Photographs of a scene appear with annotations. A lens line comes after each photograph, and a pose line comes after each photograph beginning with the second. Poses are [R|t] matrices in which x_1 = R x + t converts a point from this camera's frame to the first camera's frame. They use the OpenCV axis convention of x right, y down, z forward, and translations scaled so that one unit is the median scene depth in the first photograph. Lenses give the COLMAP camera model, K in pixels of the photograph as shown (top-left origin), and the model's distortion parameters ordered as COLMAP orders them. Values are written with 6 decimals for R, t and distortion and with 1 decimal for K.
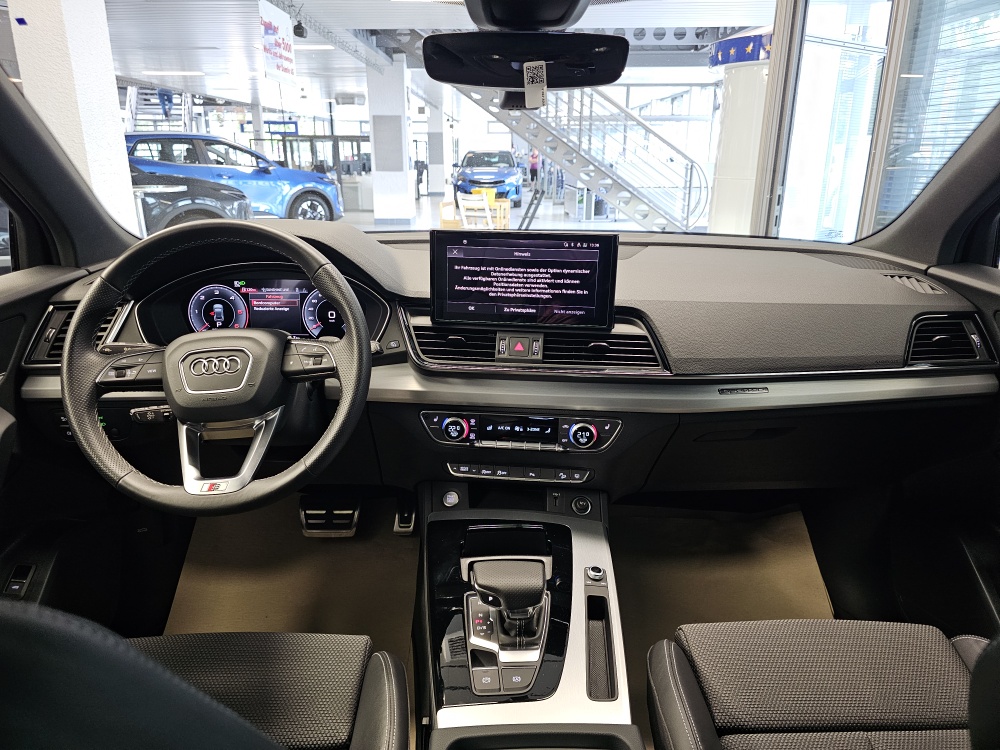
lens RADIAL K [[693.5, 0, 499.5], [0, 693.5, 366.1], [0, 0, 1]] dist [0.041428, -0.048776]
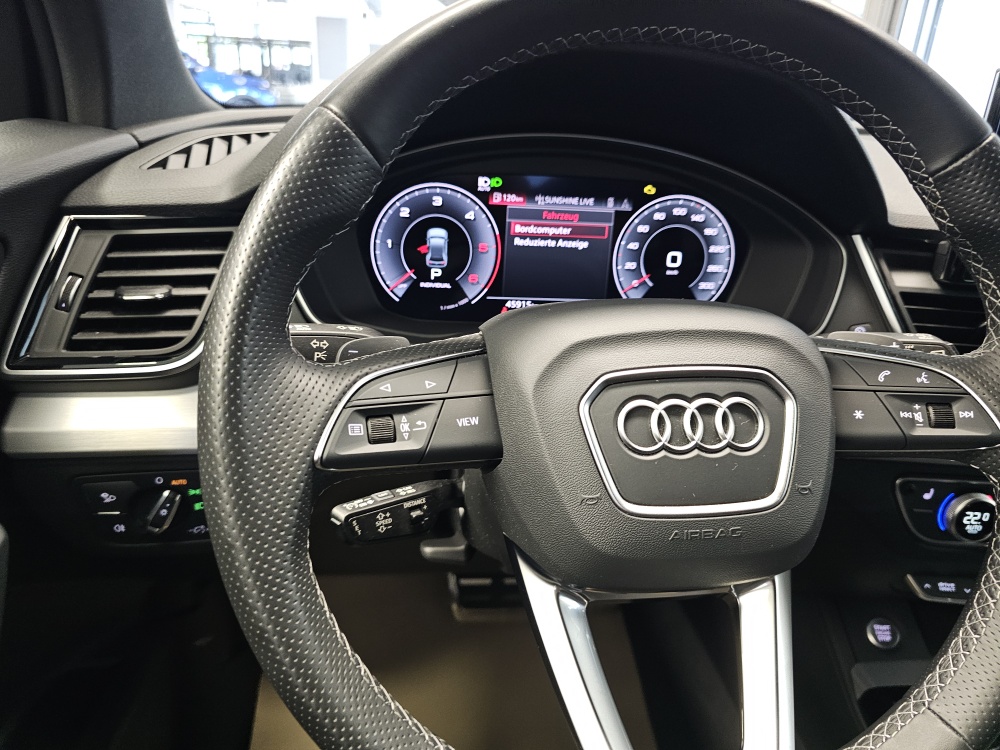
lens RADIAL K [[693.5, 0, 487.9], [0, 693.5, 378.2], [0, 0, 1]] dist [0.041428, -0.048776]
pose [[0.994777, 0.016683, 0.100703, -0.411161], [-0.027246, 0.994157, 0.104450, -0.039984], [-0.098372, -0.106648, 0.989419, 0.537617]]
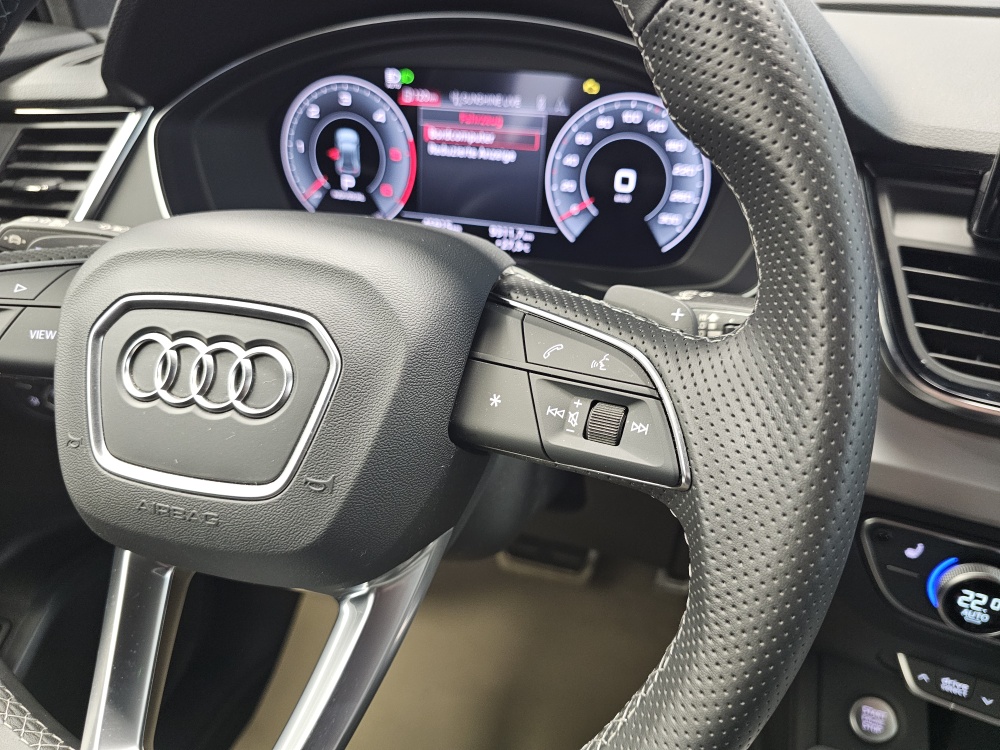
lens RADIAL K [[693.5, 0, 500.4], [0, 693.5, 384.5], [0, 0, 1]] dist [0.041428, -0.048776]
pose [[0.947398, 0.165189, -0.274136, -0.185086], [-0.101847, 0.967590, 0.231077, -0.048922], [0.303422, -0.191002, 0.933516, 0.619277]]
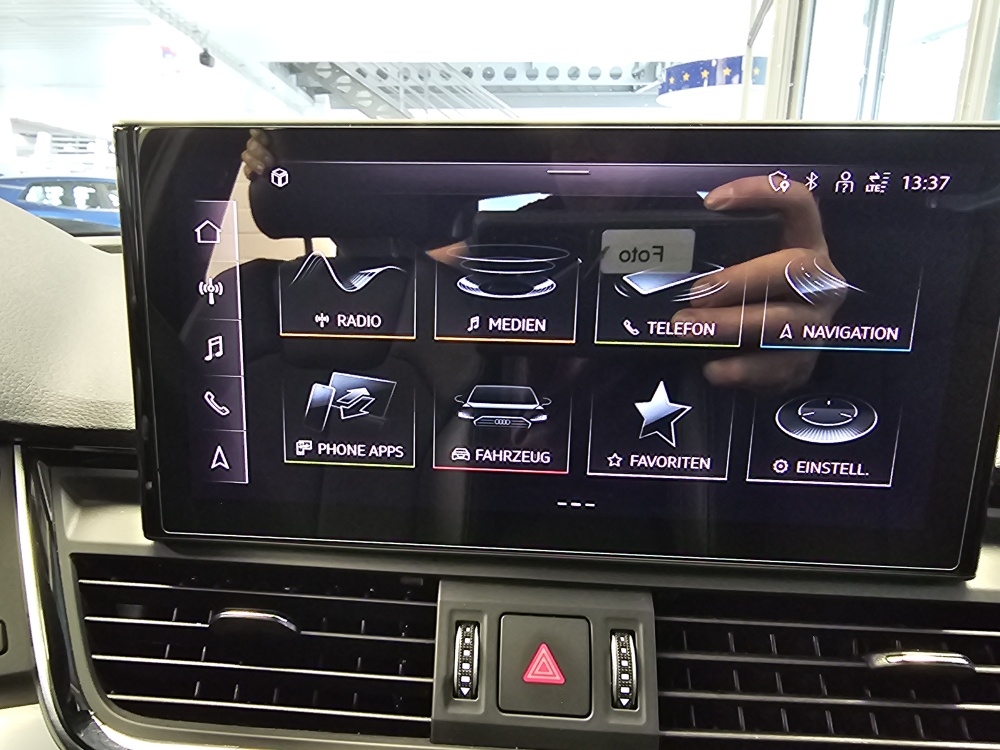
lens RADIAL K [[685.4, 0, 452.8], [0, 685.4, 380.2], [0, 0, 1]] dist [0.013722, -0.002480]
pose [[0.999395, -0.013036, 0.032253, -0.004660], [0.014620, 0.998674, -0.049353, -0.097050], [-0.031567, 0.049795, 0.998261, 0.716495]]
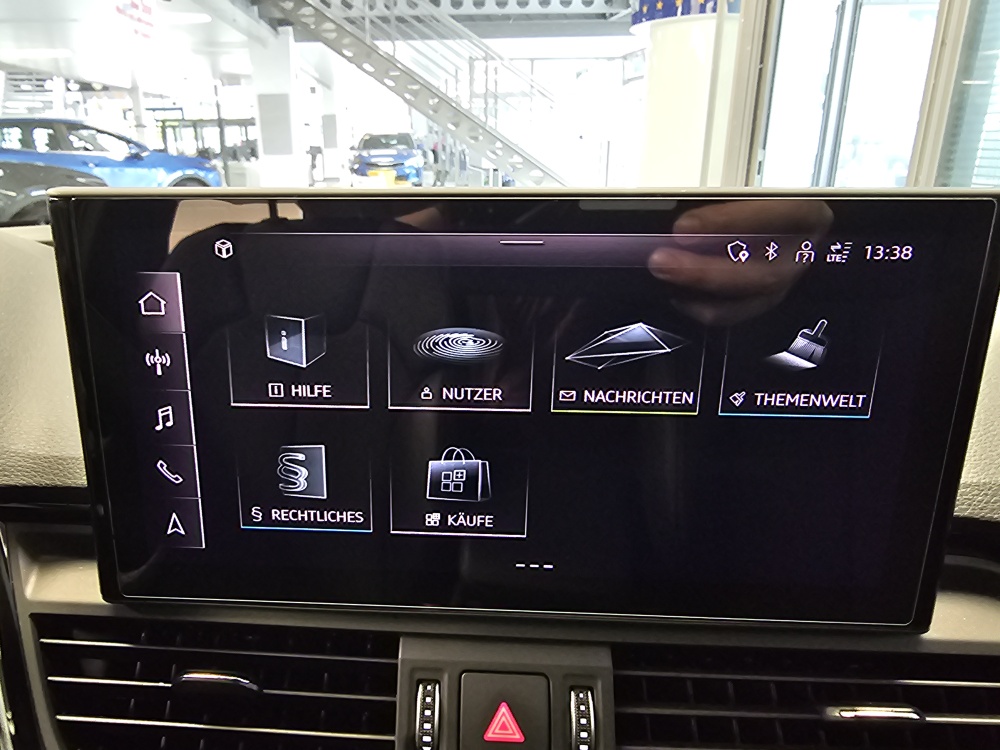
lens RADIAL K [[685.4, 0, 433.1], [0, 685.4, 361.4], [0, 0, 1]] dist [0.013722, -0.002480]
pose [[0.998629, -0.033705, 0.040057, 0.001647], [0.033093, 0.999327, 0.015851, -0.133405], [-0.040564, -0.014503, 0.999072, 0.719119]]
